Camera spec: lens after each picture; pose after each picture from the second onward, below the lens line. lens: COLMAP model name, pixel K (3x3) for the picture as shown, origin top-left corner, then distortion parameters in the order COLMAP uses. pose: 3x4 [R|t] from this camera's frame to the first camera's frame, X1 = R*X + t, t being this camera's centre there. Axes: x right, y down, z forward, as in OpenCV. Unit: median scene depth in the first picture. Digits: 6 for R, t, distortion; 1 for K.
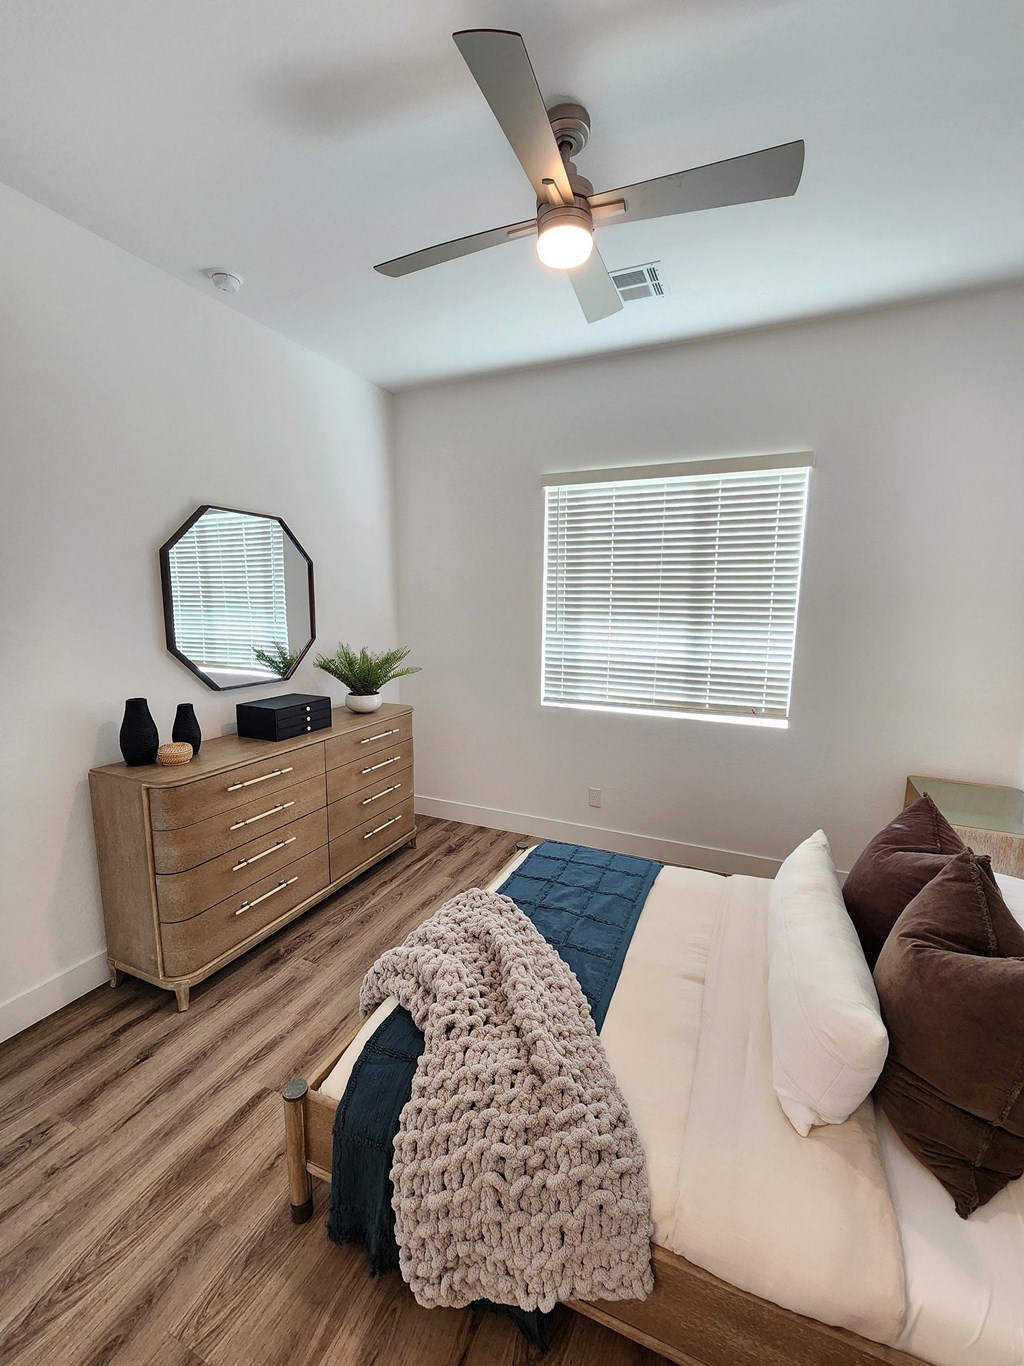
lens RADIAL K [[554.0, 0, 512.0], [0, 554.0, 683.0], [0, 0, 1]] dist [0.000225, 0.000001]
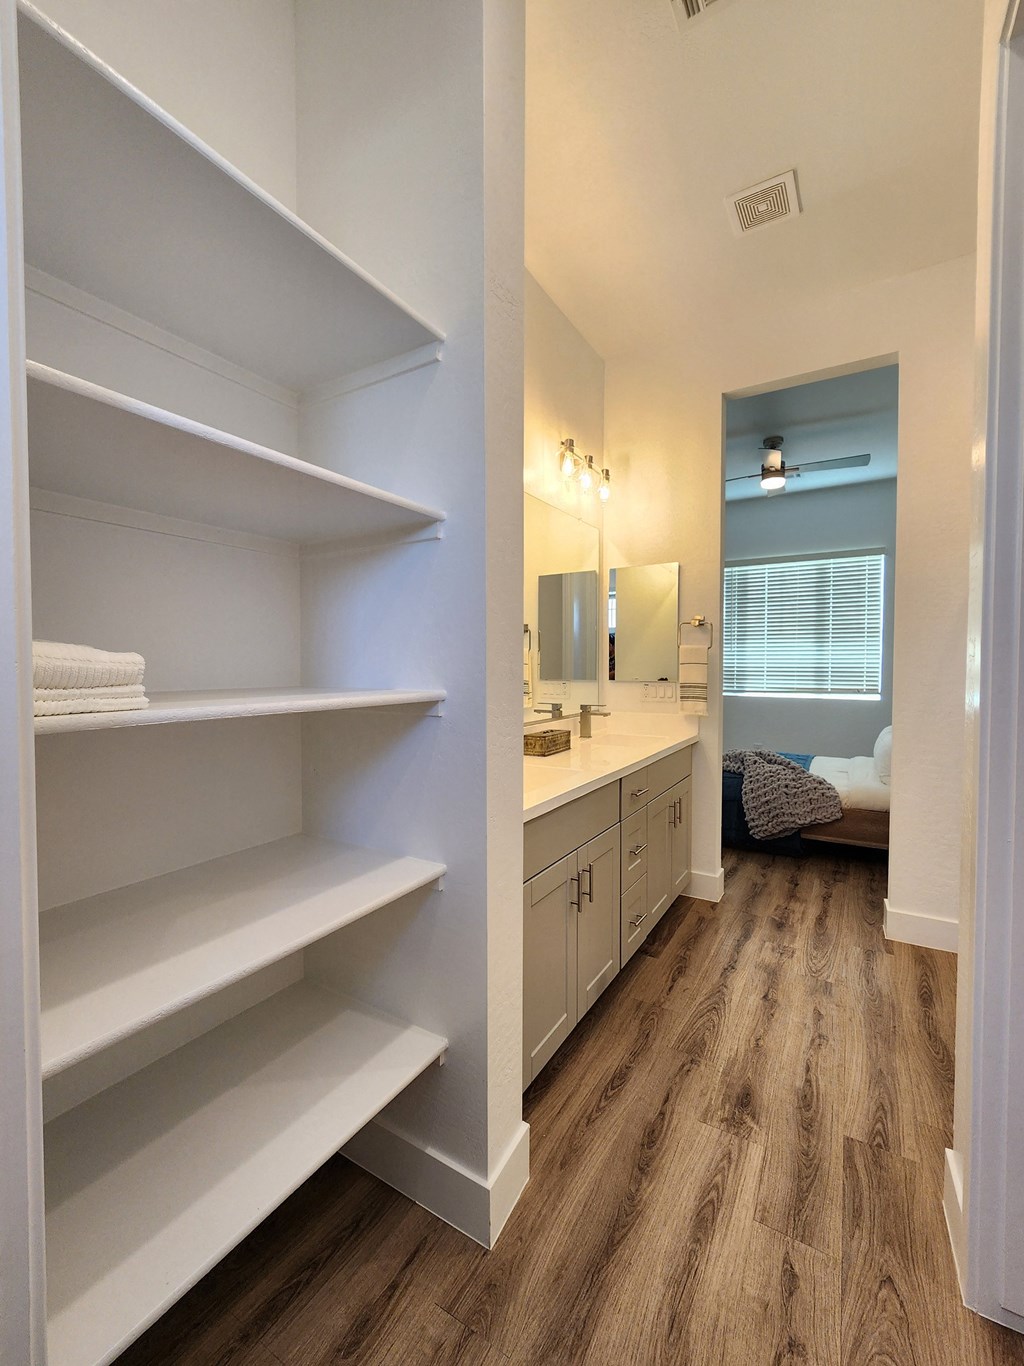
lens RADIAL K [[554.0, 0, 512.0], [0, 554.0, 683.0], [0, 0, 1]] dist [0.000225, 0.000001]
pose [[0.991553, -0.002861, -0.129671, -0.423302], [-0.011716, 0.993694, -0.111510, 0.236728], [0.129172, 0.112087, 0.985267, -0.869227]]
